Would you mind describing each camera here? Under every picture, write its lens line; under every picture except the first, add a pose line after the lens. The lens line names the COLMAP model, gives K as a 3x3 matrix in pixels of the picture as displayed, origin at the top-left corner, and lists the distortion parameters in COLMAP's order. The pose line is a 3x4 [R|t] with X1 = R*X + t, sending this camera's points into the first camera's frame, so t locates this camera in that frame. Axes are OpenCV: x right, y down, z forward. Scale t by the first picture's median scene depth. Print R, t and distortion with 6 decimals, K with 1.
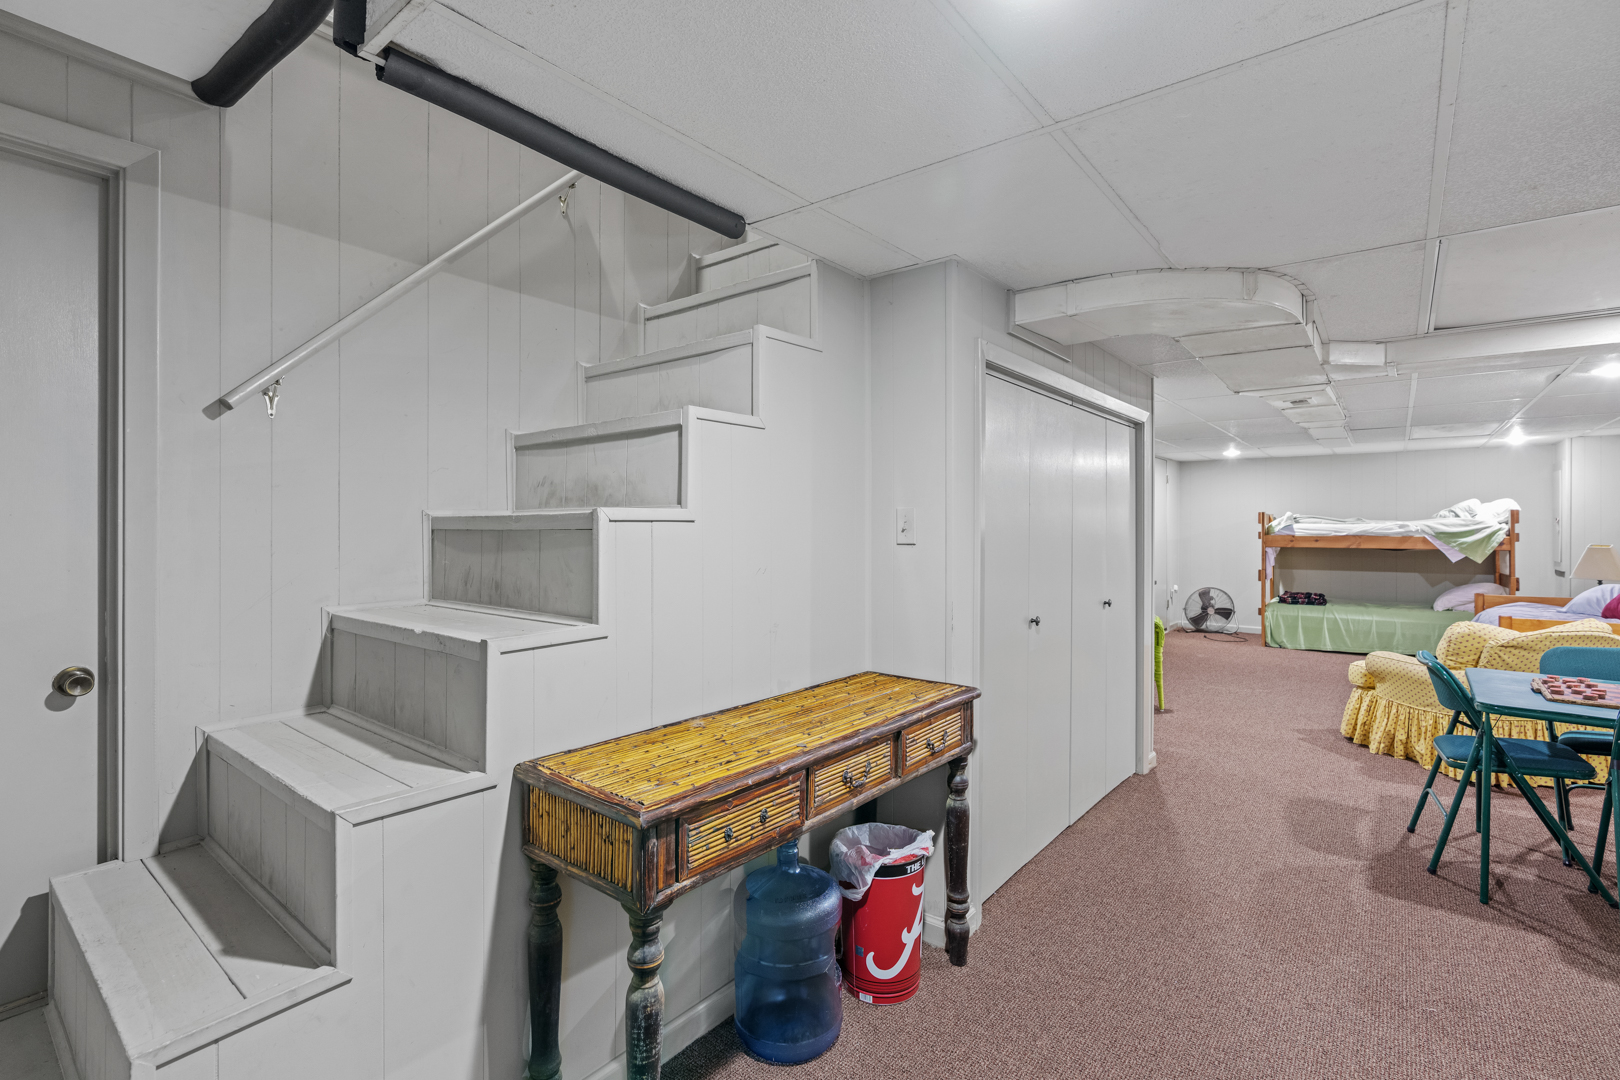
lens RADIAL K [[761.9, 0, 810.1], [0, 761.9, 514.4], [0, 0, 1]] dist [0.000261, 0.000339]
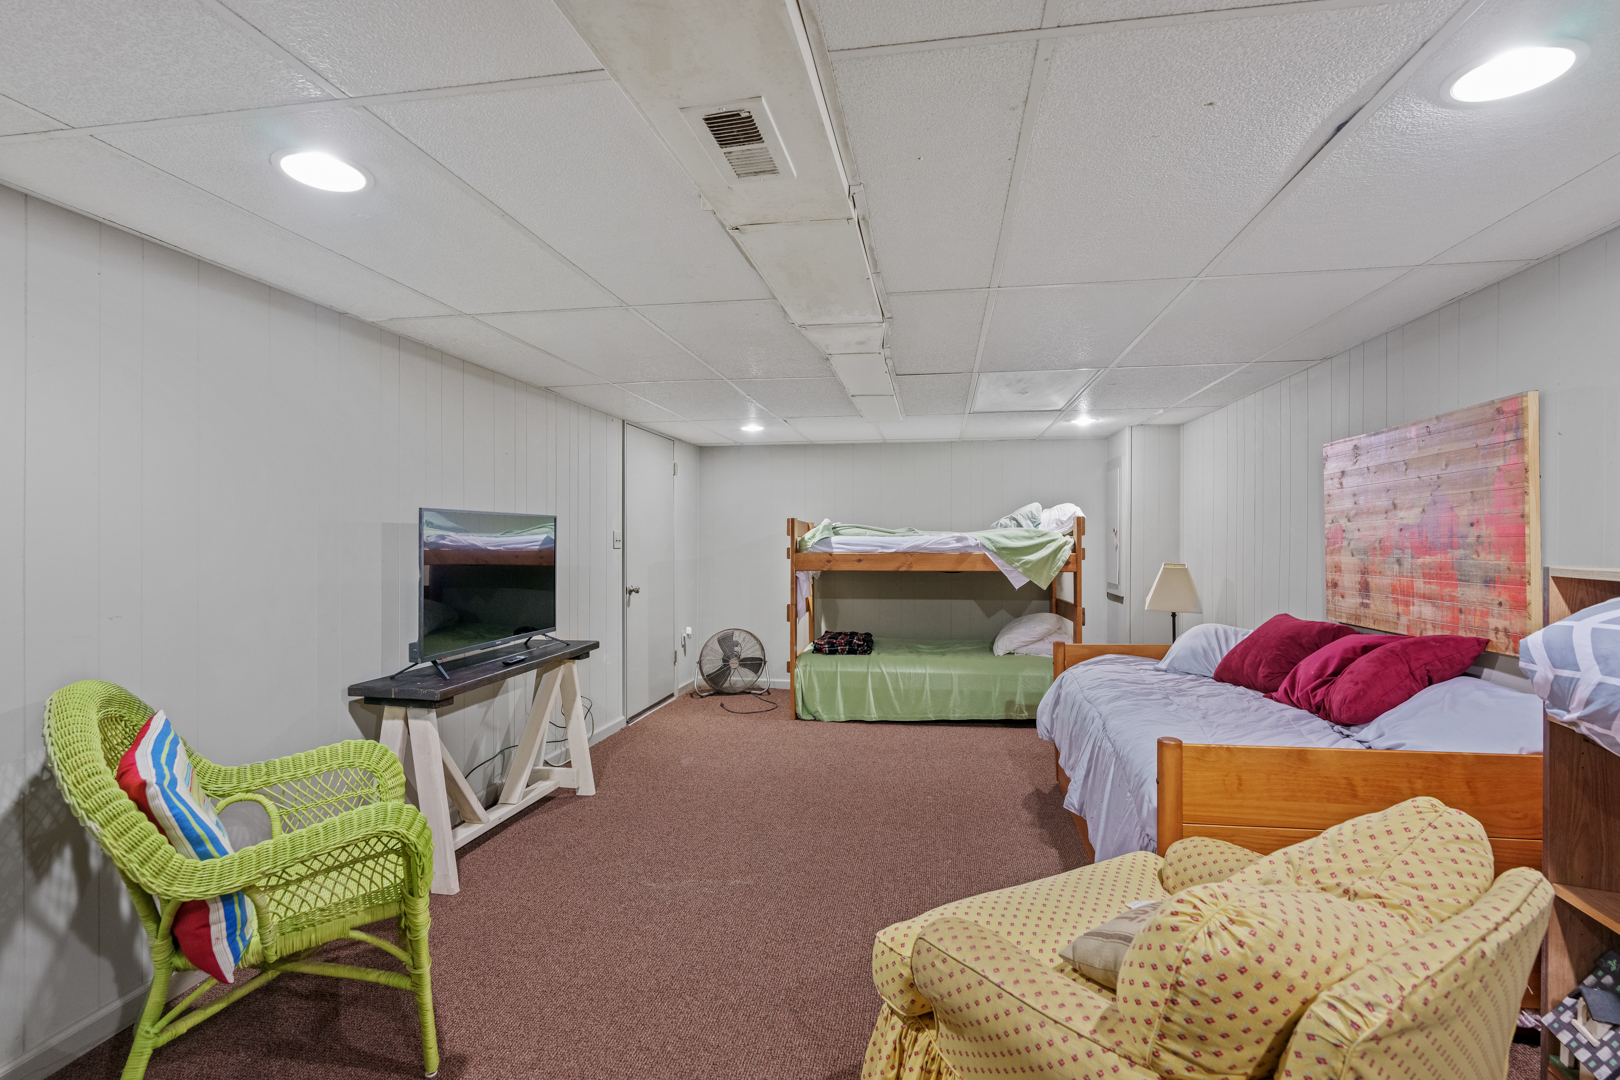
lens RADIAL K [[761.9, 0, 810.1], [0, 761.9, 514.4], [0, 0, 1]] dist [0.000261, 0.000339]
pose [[0.883795, 0.013350, 0.467685, 0.305954], [-0.005108, 0.999809, -0.018887, 0.006213], [-0.467847, 0.014303, 0.883694, 0.417050]]
